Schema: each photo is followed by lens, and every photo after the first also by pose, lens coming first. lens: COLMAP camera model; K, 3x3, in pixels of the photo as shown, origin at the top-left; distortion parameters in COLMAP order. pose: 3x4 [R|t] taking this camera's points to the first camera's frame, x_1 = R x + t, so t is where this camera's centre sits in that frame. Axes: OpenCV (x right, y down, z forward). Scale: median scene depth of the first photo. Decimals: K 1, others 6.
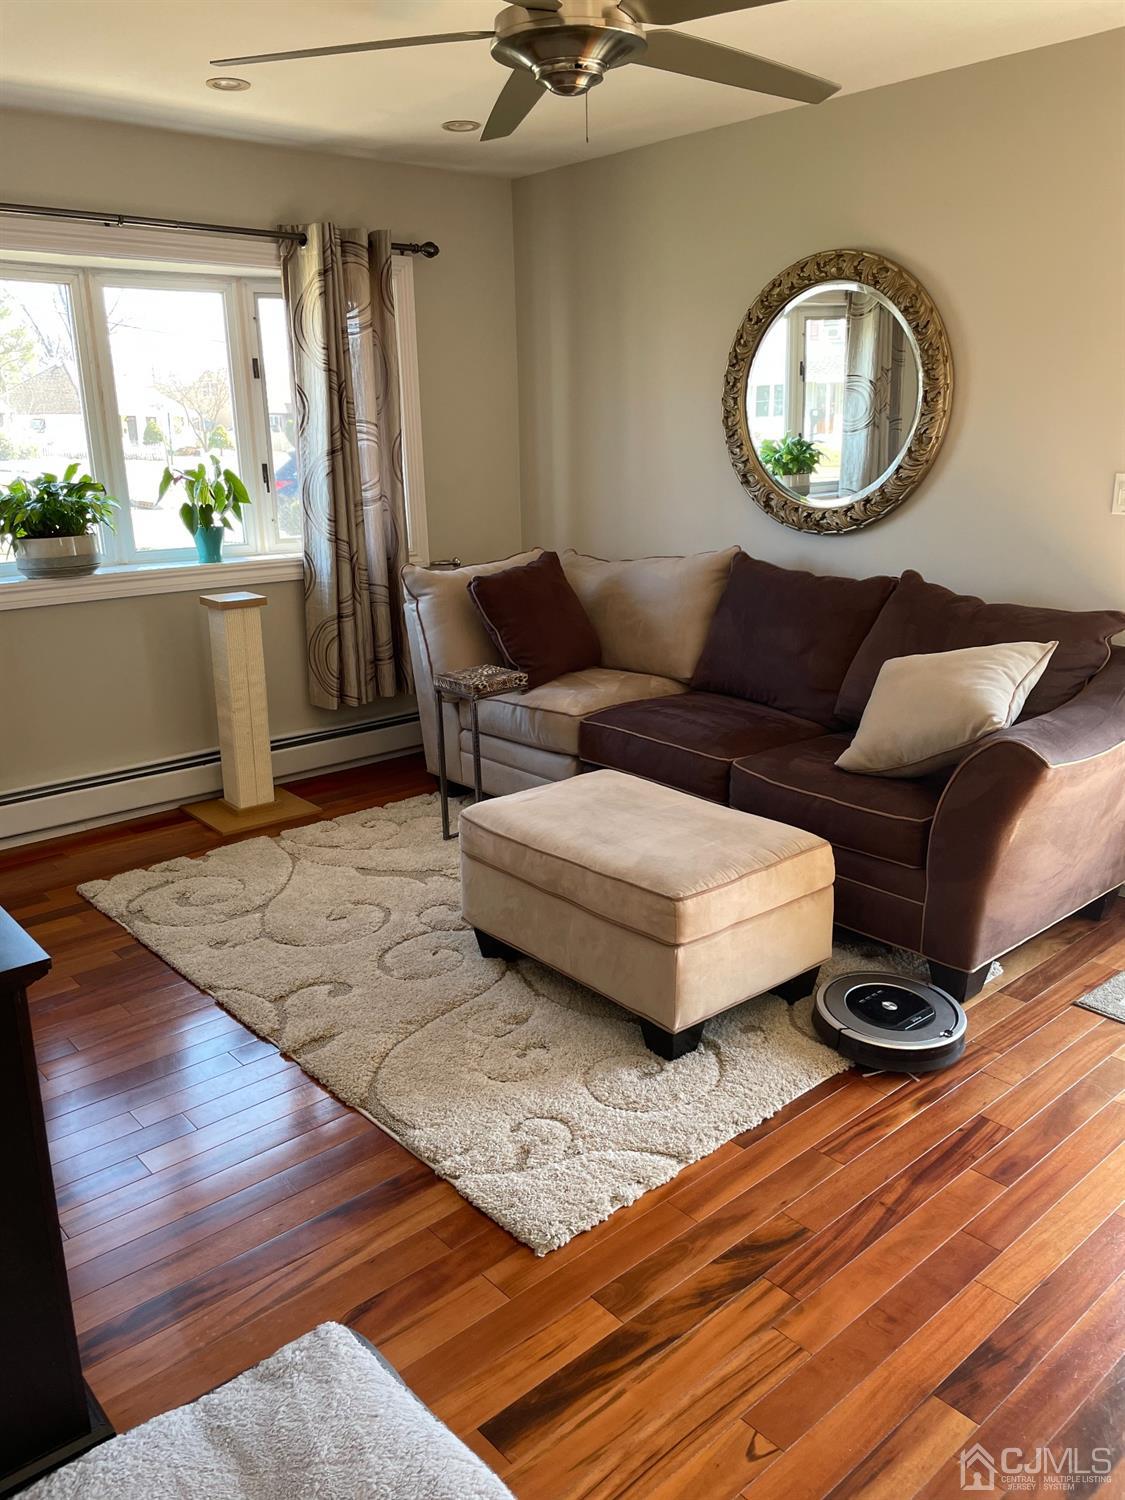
lens RADIAL K [[1137.1, 0, 566.6], [0, 1137.1, 737.2], [0, 0, 1]] dist [0.095768, -0.126787]
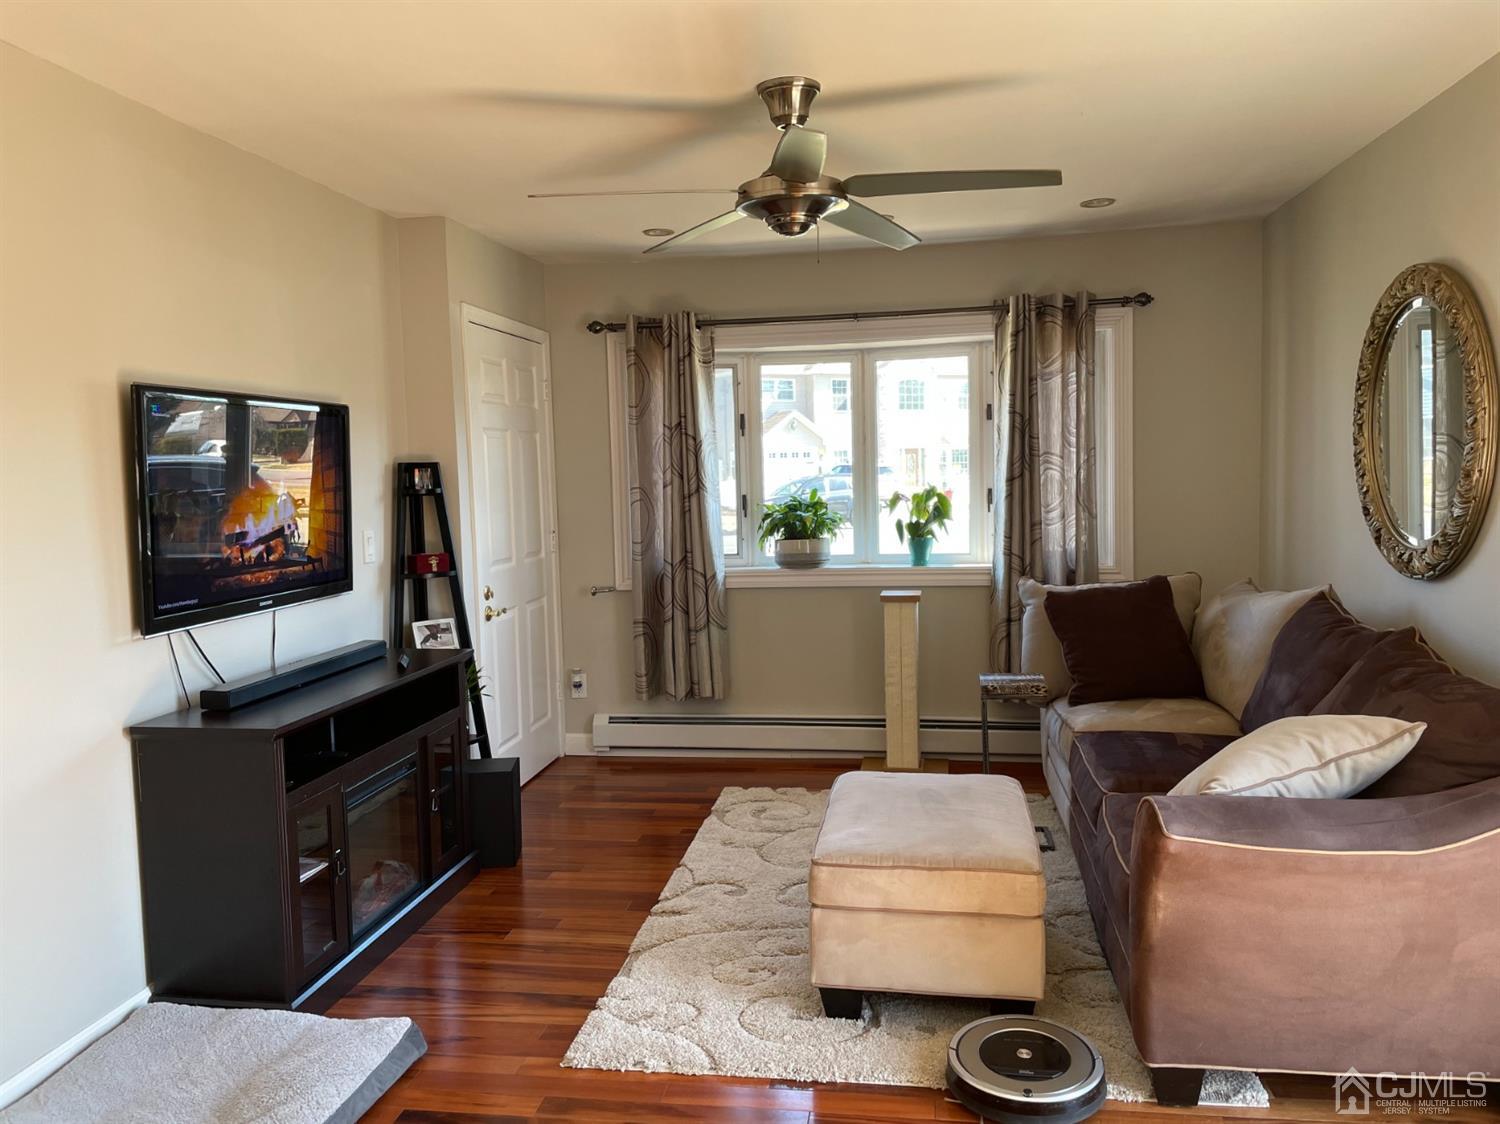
lens RADIAL K [[1137.1, 0, 750.9], [0, 1137.1, 550.9], [0, 0, 1]] dist [0.095768, -0.126787]
pose [[0.640914, 0.056396, -0.765538, 0.587886], [-0.185026, 0.979242, -0.082766, -0.038102], [0.744979, 0.194690, 0.638045, 0.092771]]
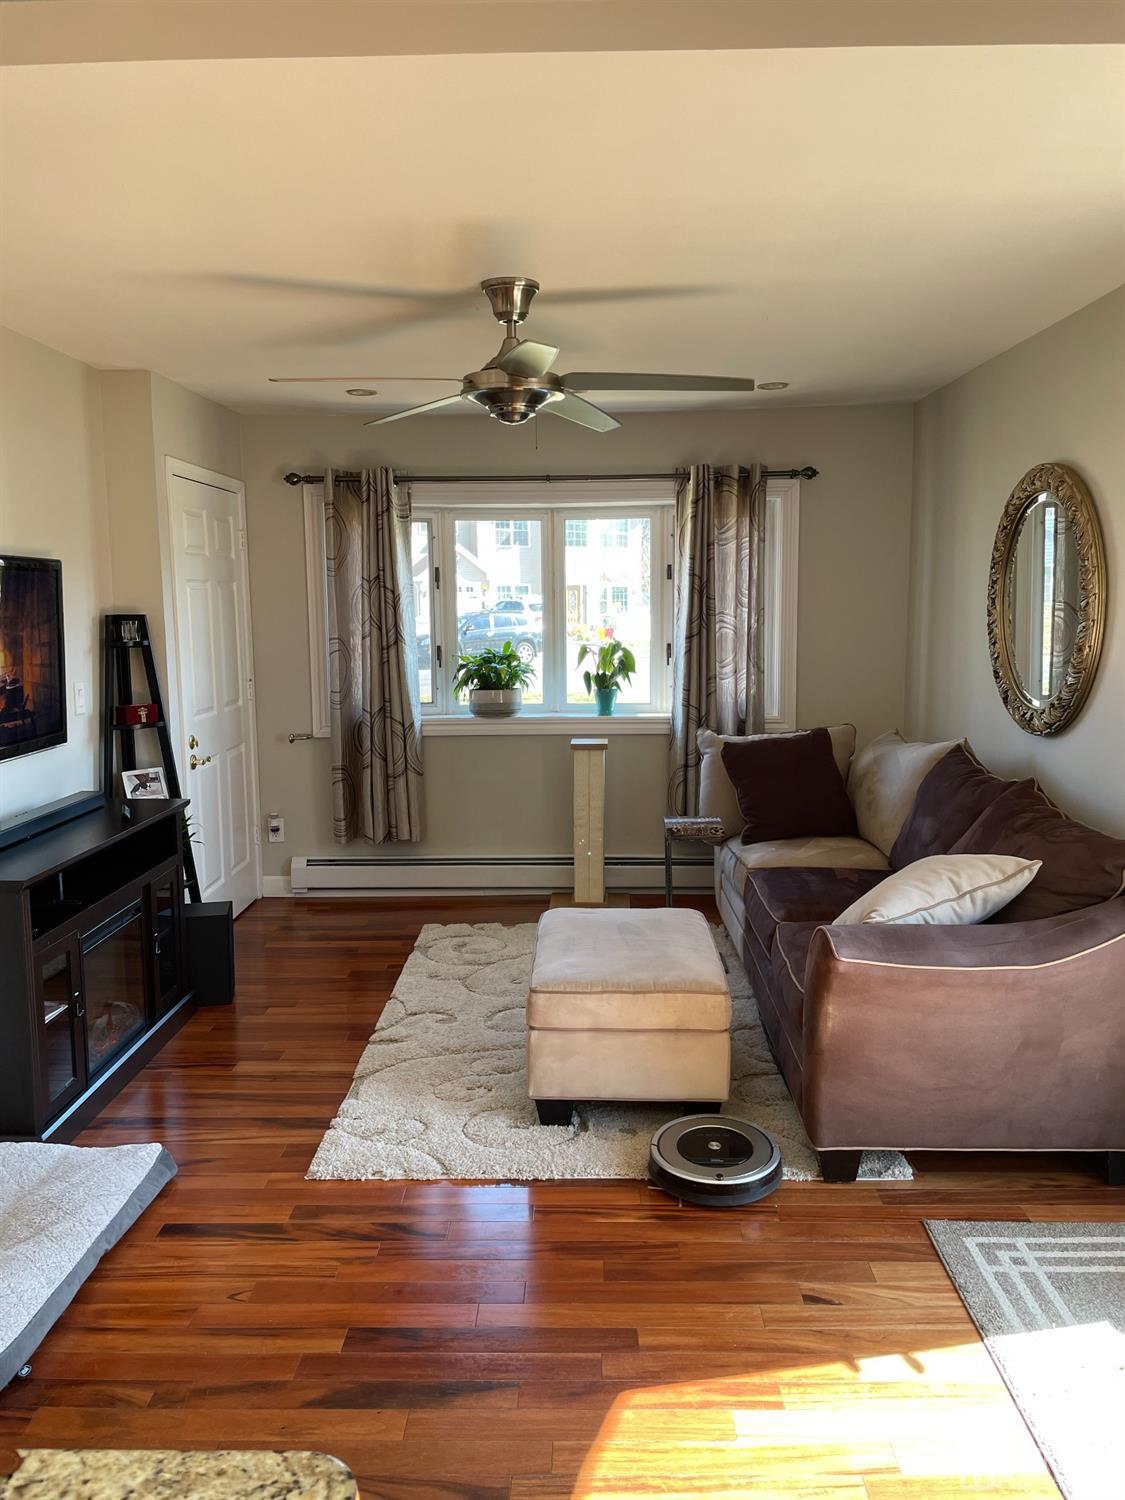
lens RADIAL K [[1137.1, 0, 566.6], [0, 1137.1, 737.2], [0, 0, 1]] dist [0.095768, -0.126787]
pose [[0.739047, 0.092194, -0.667316, 0.614753], [-0.179055, 0.981842, -0.062654, -0.042979], [0.649422, 0.165790, 0.742135, 0.004043]]
